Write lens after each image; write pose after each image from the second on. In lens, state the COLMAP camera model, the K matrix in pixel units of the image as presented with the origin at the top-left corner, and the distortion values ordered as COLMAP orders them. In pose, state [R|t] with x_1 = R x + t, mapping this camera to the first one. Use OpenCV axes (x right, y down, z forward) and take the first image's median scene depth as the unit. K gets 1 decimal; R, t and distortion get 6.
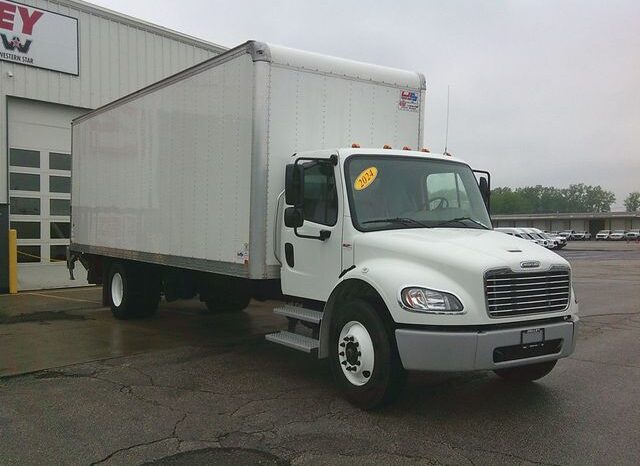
lens RADIAL K [[654.3, 0, 320.0], [0, 654.3, 233.0], [0, 0, 1]] dist [0.125560, -0.018340]
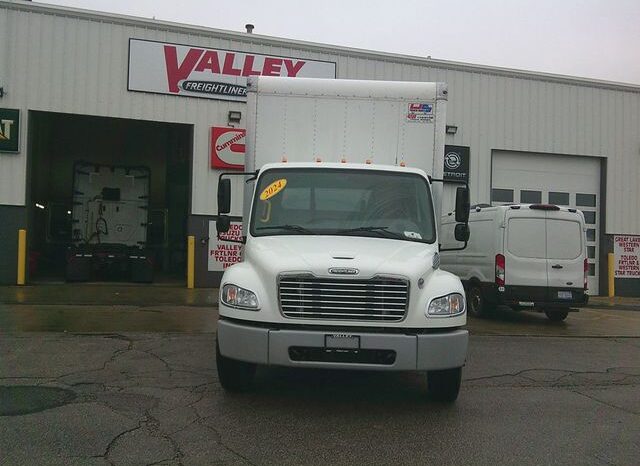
lens RADIAL K [[654.3, 0, 320.0], [0, 654.3, 233.0], [0, 0, 1]] dist [0.125560, -0.018340]
pose [[0.819249, 0.022491, -0.572996, 0.820309], [-0.039687, 0.999058, -0.017529, 0.007462], [0.572063, 0.037102, 0.819370, 0.141694]]
